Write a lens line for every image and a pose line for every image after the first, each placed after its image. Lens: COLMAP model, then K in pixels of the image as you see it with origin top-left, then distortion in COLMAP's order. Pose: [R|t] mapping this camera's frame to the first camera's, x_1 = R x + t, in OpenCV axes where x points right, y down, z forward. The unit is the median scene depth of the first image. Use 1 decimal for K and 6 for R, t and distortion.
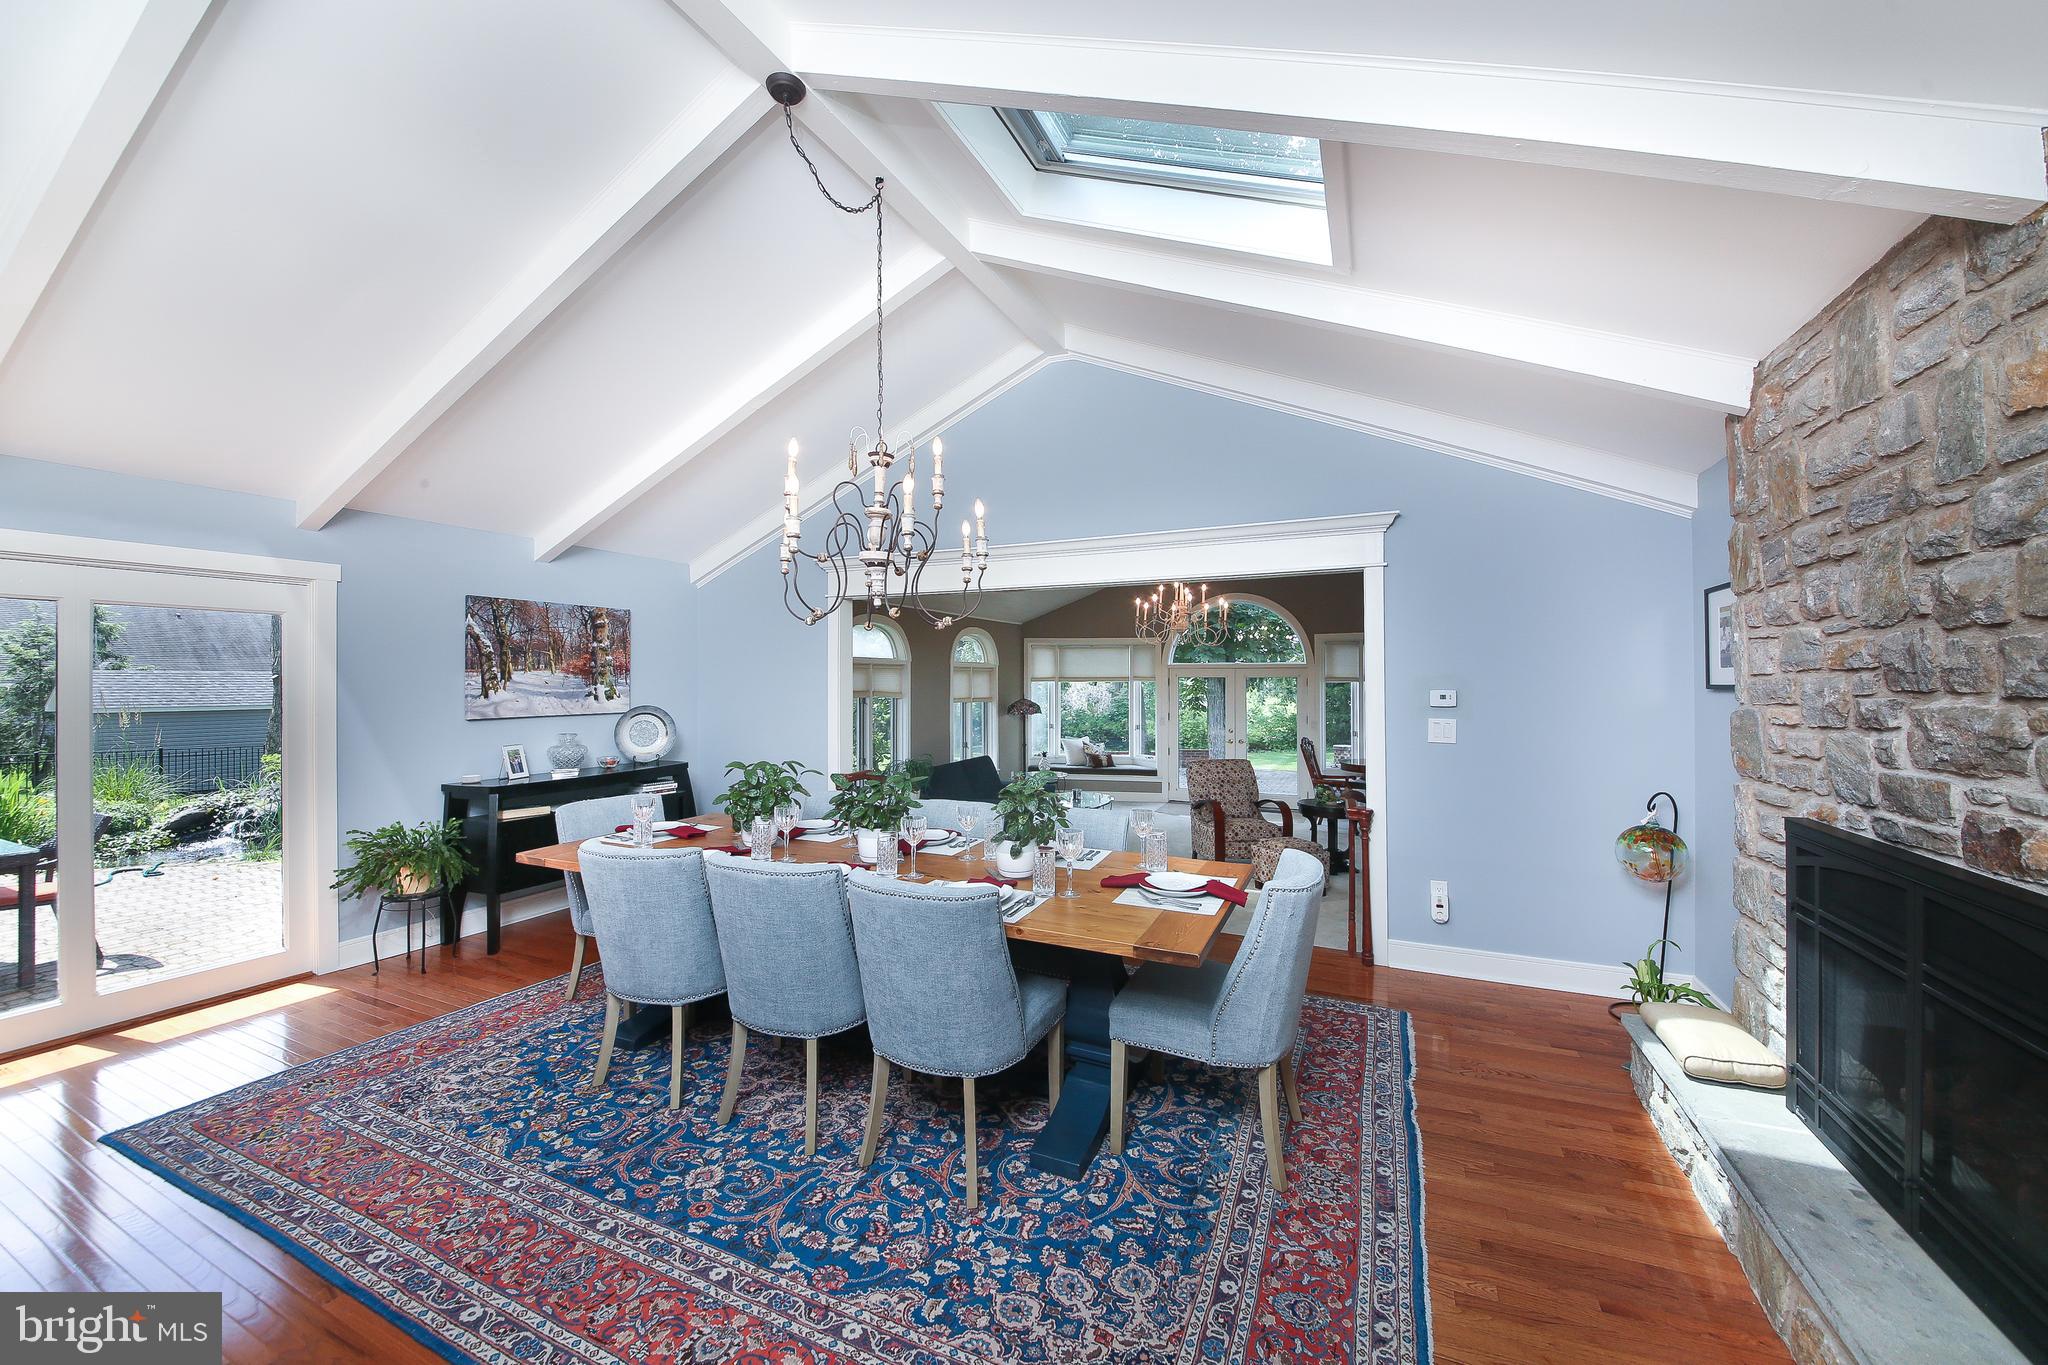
lens RADIAL K [[777.2, 0, 1024.0], [0, 777.2, 682.5], [0, 0, 1]] dist [-0.010072, -0.000149]
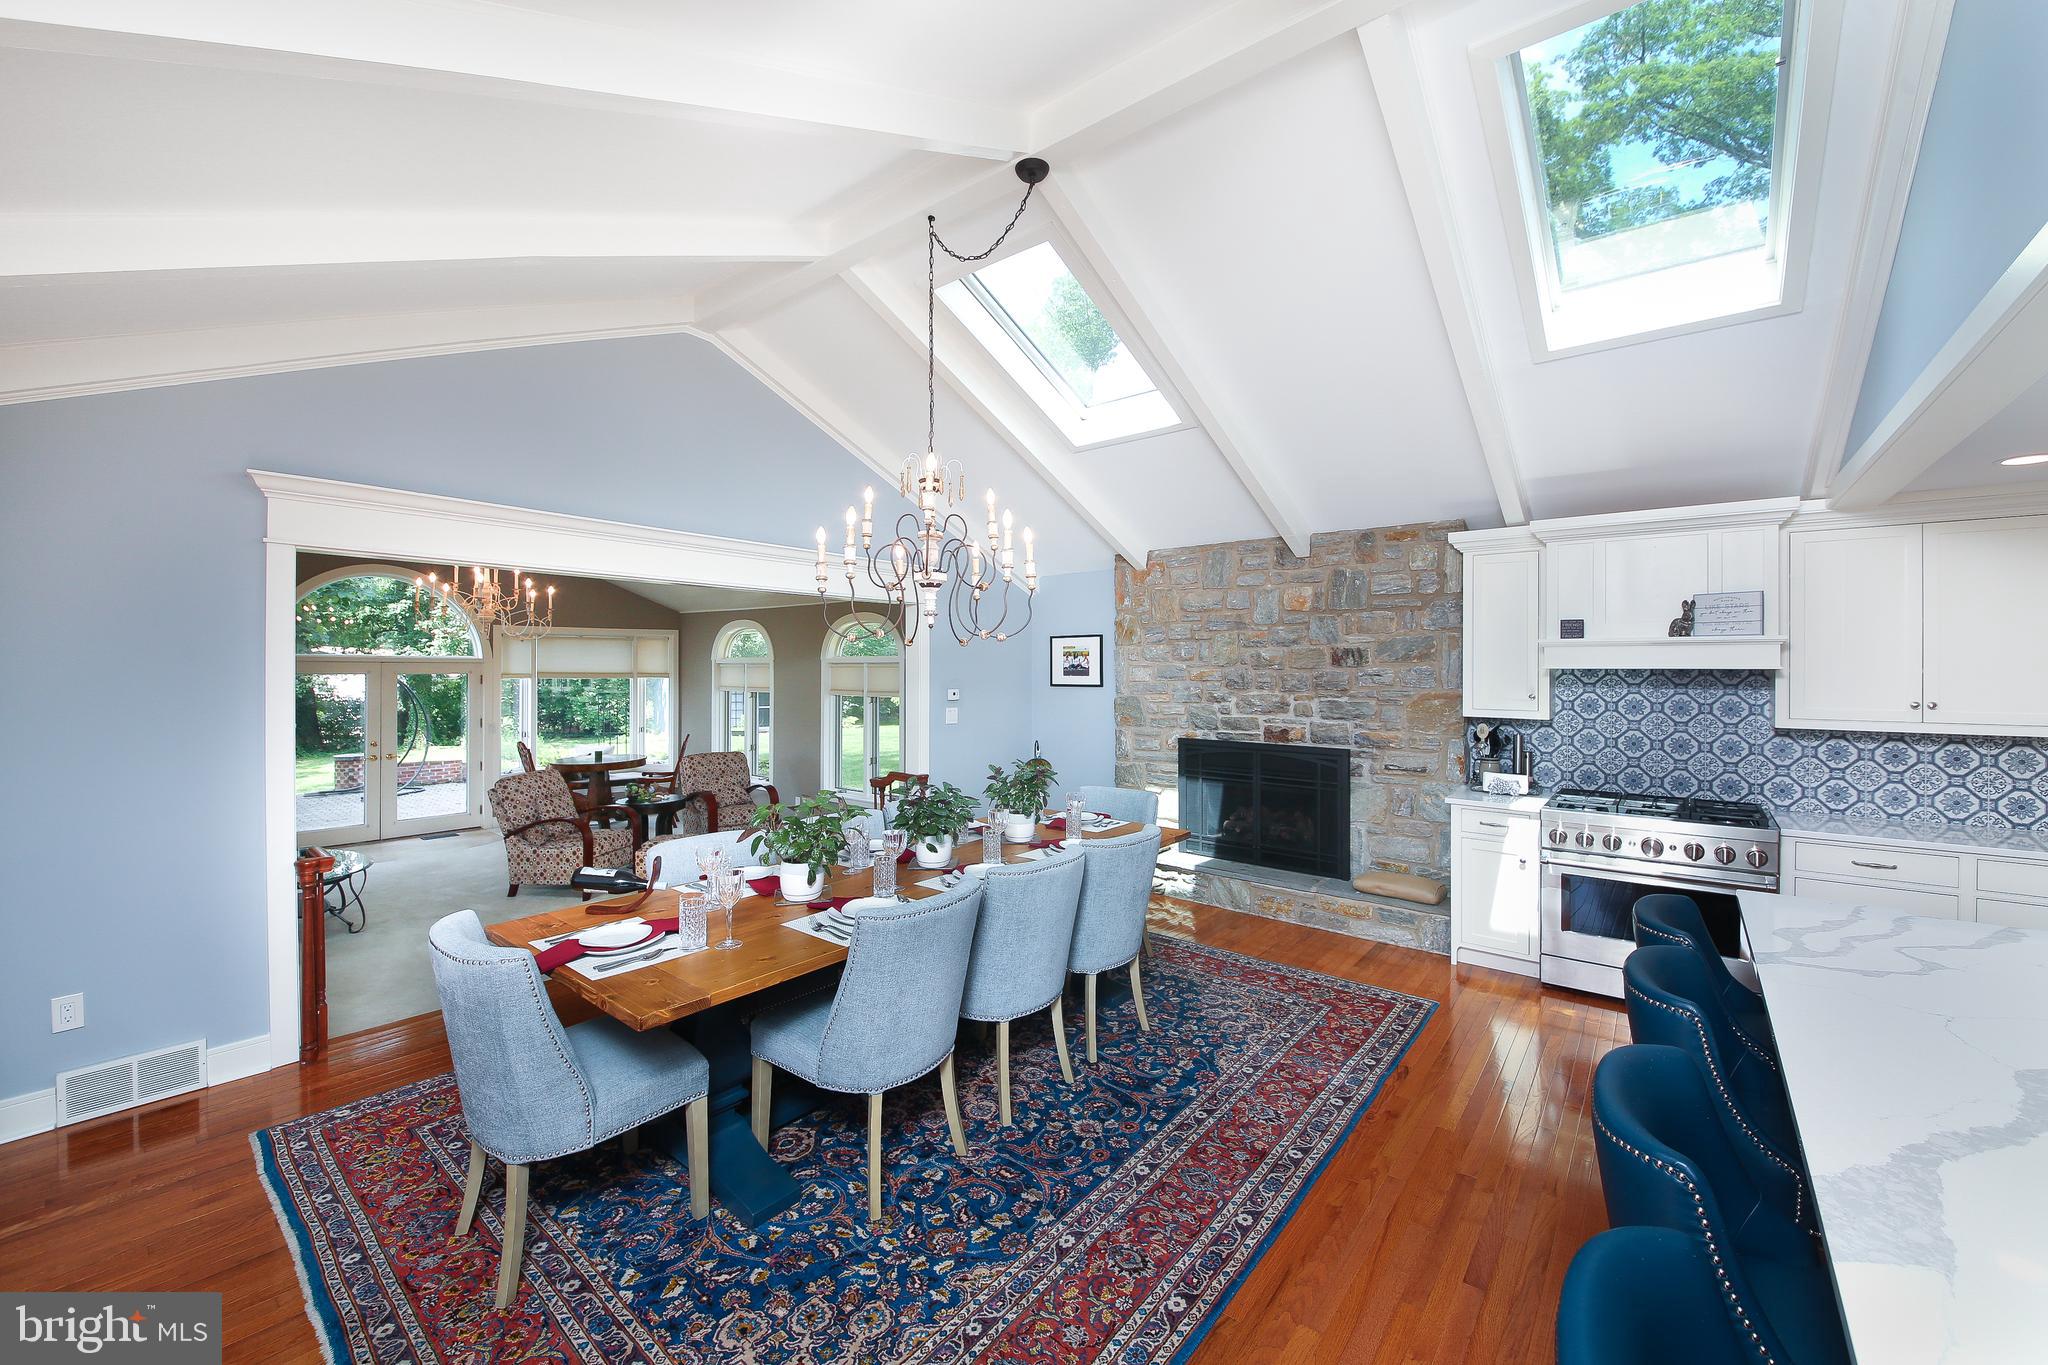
lens RADIAL K [[800.2, 0, 1012.9], [0, 800.2, 673.3], [0, 0, 1]] dist [0.001828, -0.000074]
pose [[0.250510, -0.001817, 0.968112, -1.674526], [-0.000013, 0.999998, 0.001880, -0.042152], [-0.968114, -0.000484, 0.250510, 0.848562]]
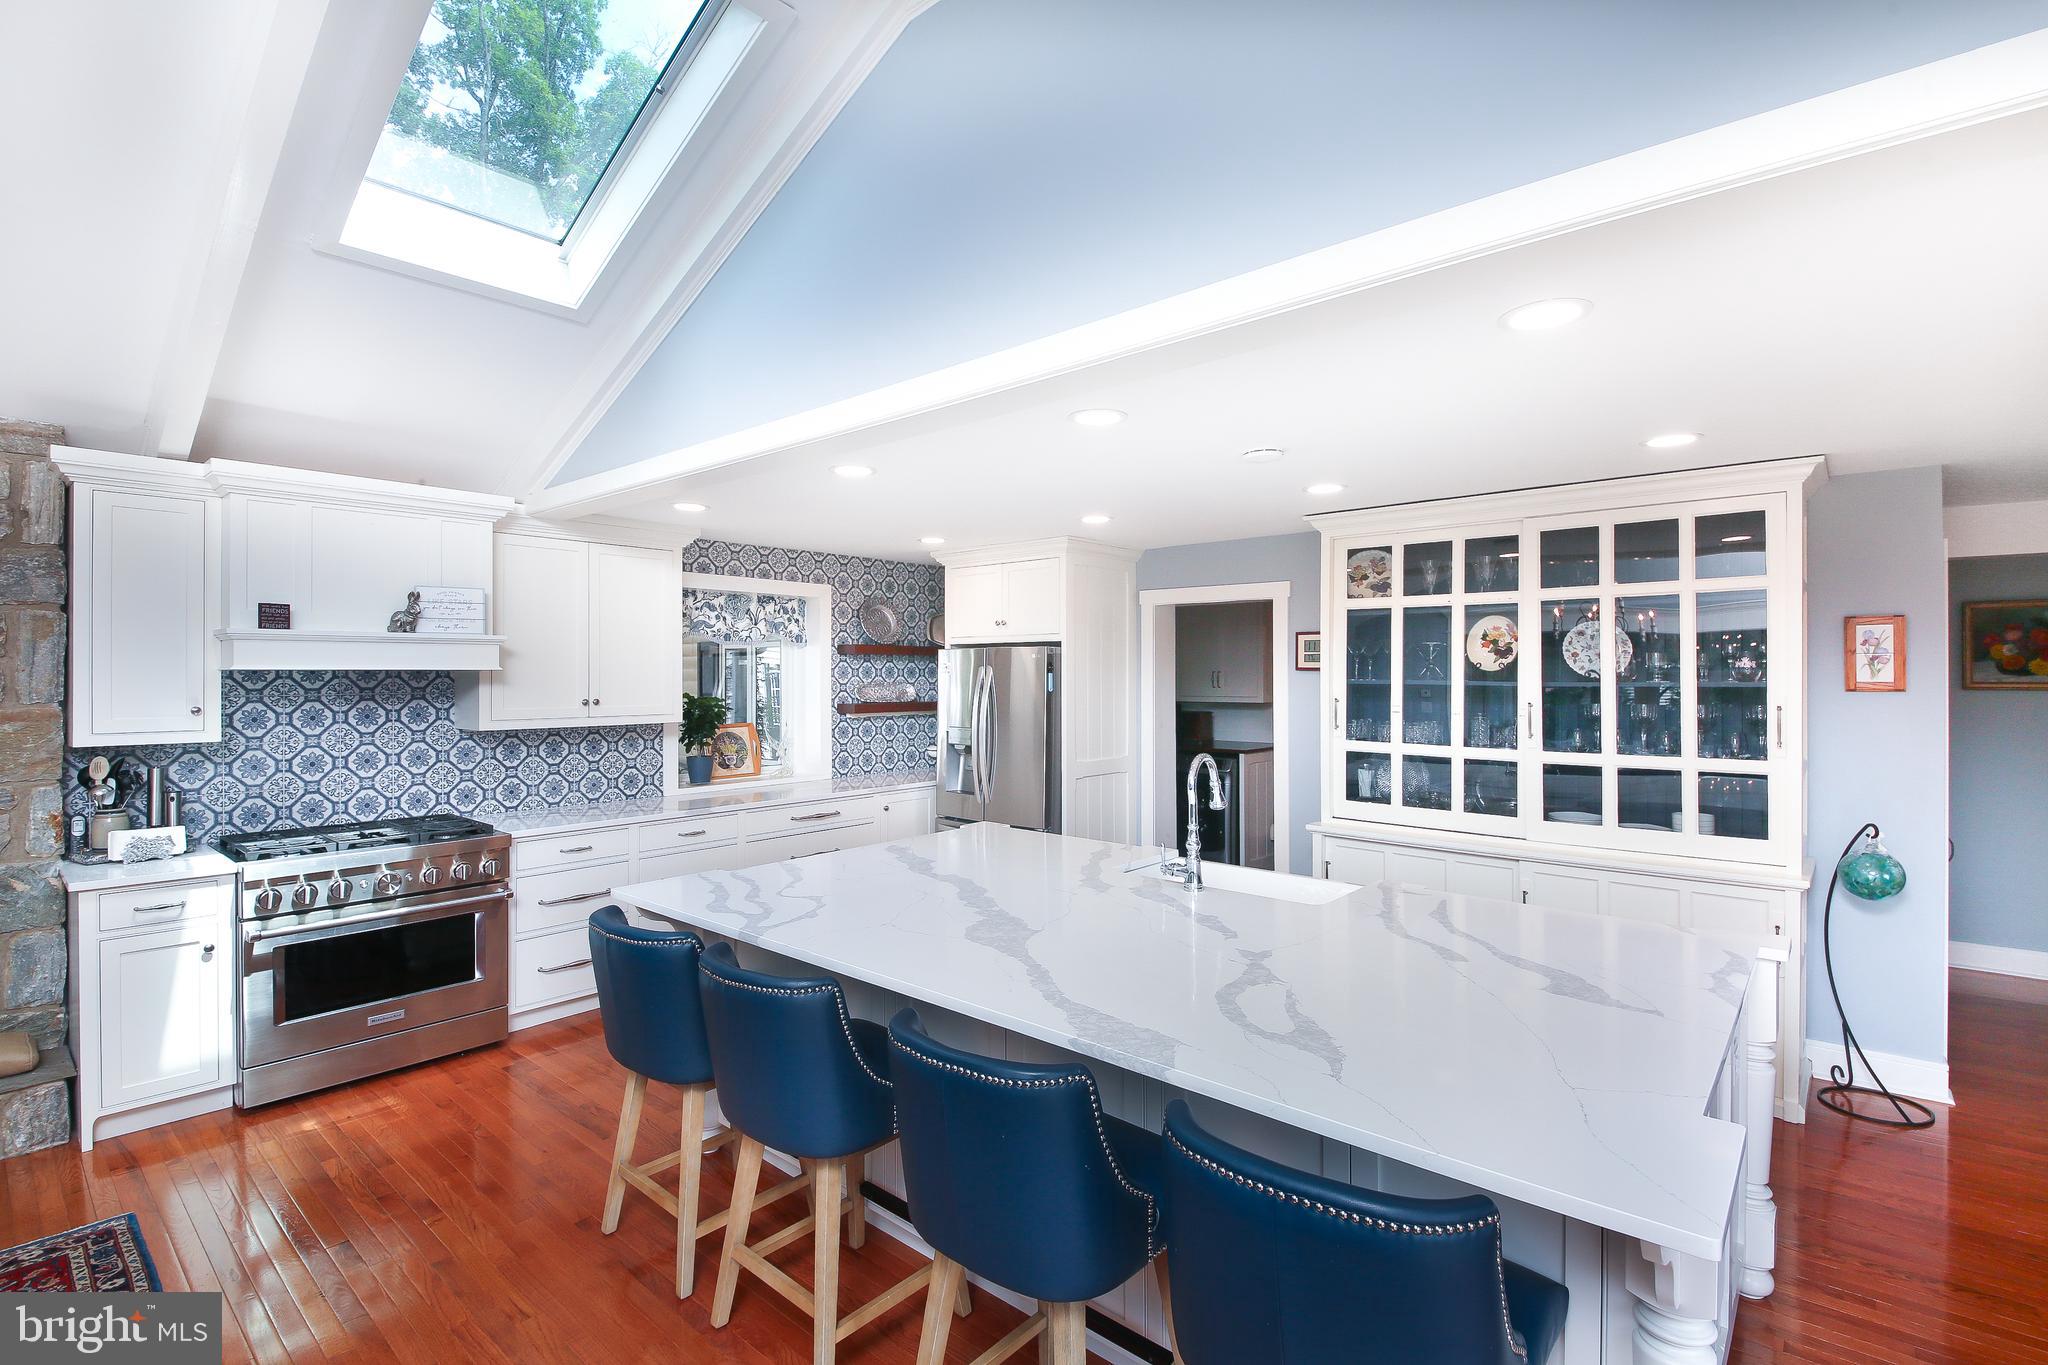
lens RADIAL K [[938.2, 0, 1034.5], [0, 938.2, 678.4], [0, 0, 1]] dist [0.017317, -0.013305]
pose [[-0.957549, 0.005568, 0.288216, -1.281795], [0.007259, 0.999962, 0.004796, -0.032757], [-0.288179, 0.006685, -0.957553, 1.230444]]
